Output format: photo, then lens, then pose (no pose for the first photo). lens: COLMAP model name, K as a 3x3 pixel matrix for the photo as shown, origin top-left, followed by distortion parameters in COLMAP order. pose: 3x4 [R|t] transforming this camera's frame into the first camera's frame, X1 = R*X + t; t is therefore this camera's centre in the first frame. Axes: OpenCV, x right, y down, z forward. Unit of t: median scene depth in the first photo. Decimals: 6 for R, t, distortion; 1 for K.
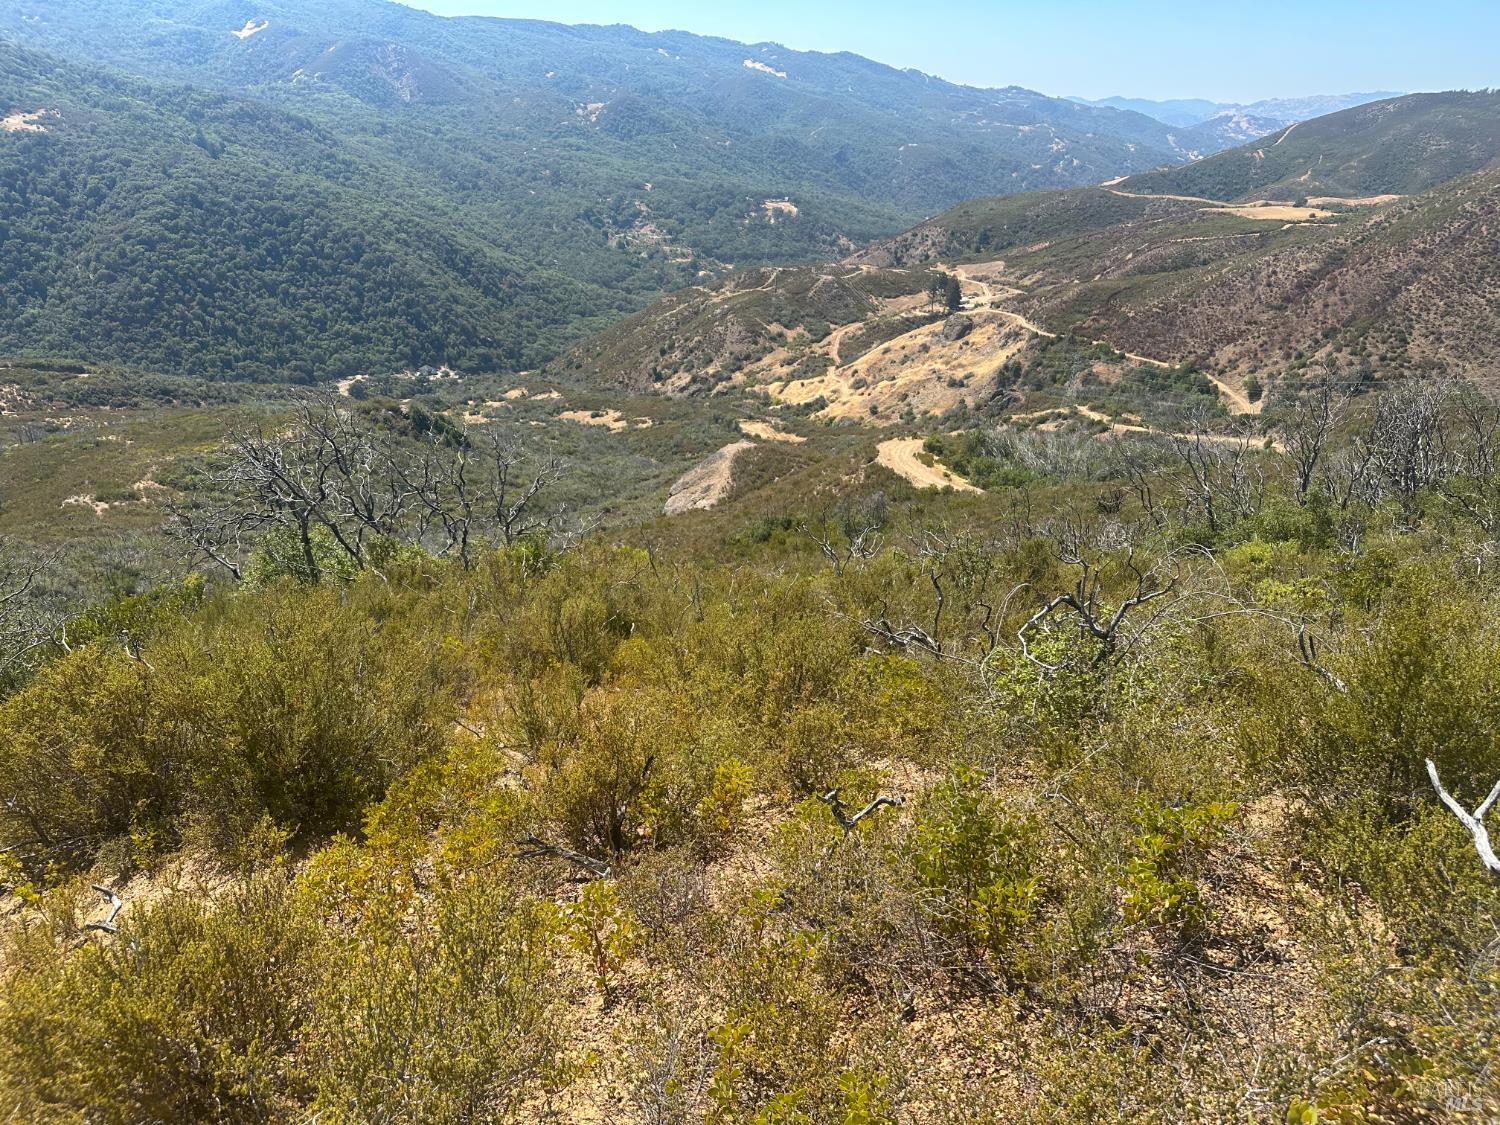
lens RADIAL K [[1058.8, 0, 743.8], [0, 1058.8, 568.7], [0, 0, 1]] dist [0.022829, -0.026501]
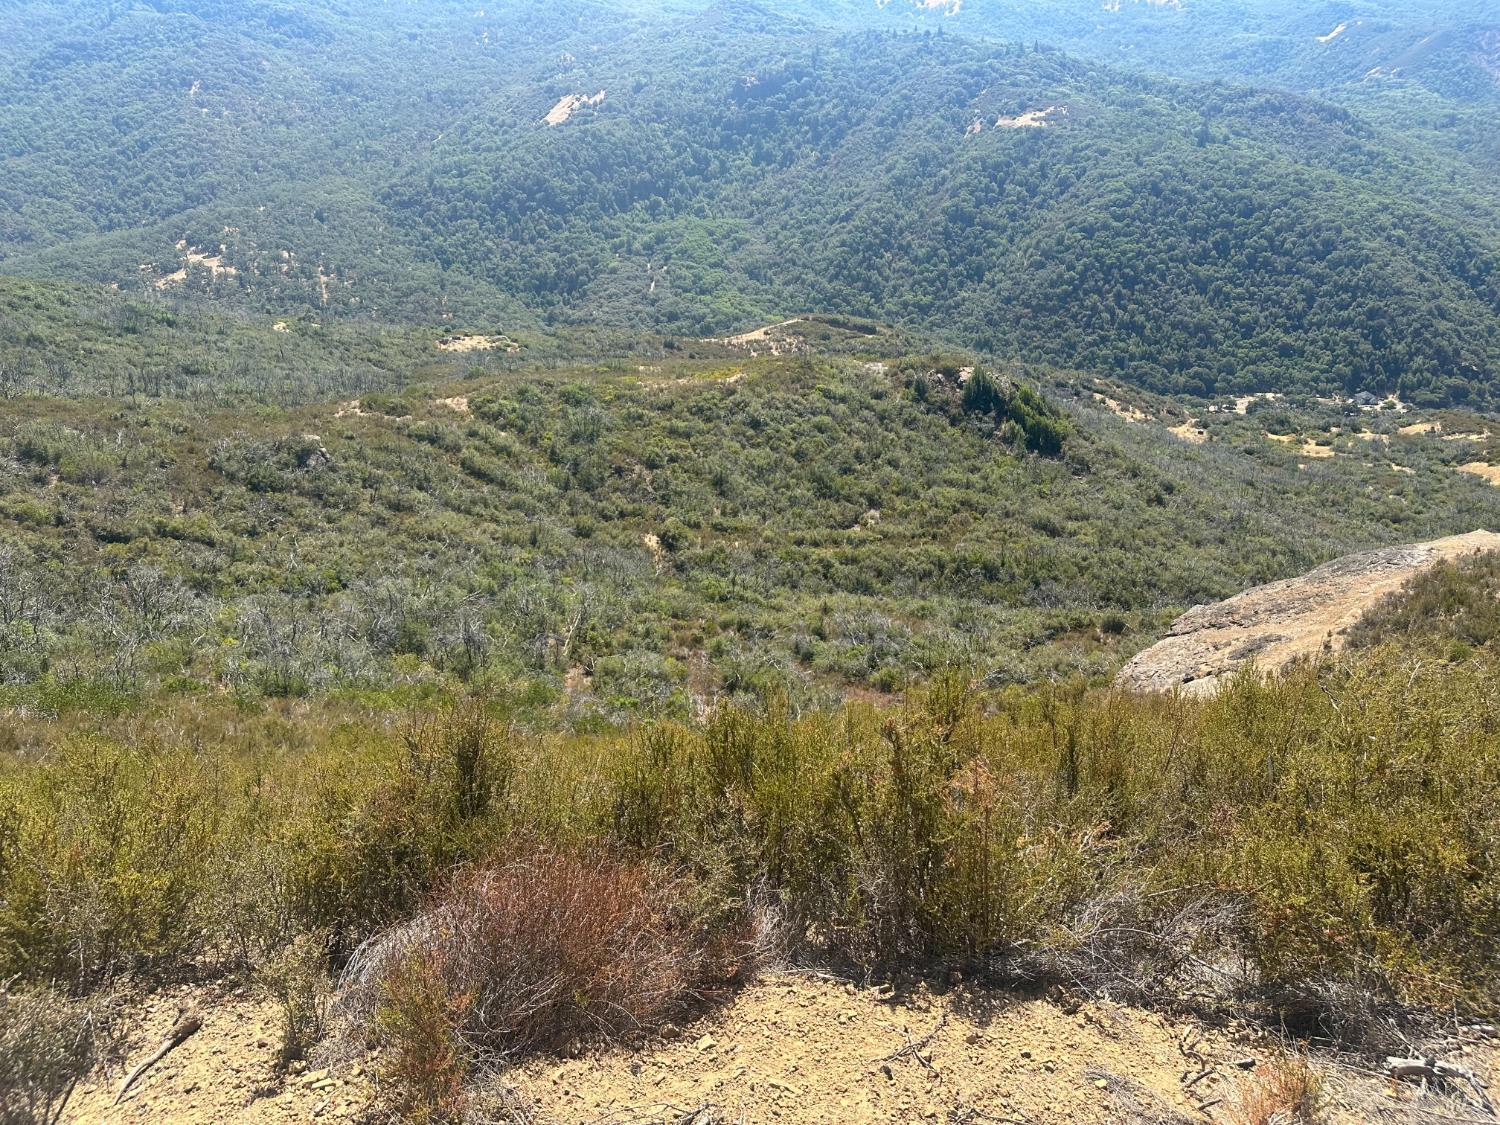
lens RADIAL K [[1058.8, 0, 740.8], [0, 1058.8, 560.4], [0, 0, 1]] dist [0.022829, -0.026501]
pose [[0.624828, 0.236306, -0.744143, 0.021769], [-0.261661, 0.961359, 0.085578, -0.020650], [0.735611, 0.141242, 0.662516, 0.168198]]
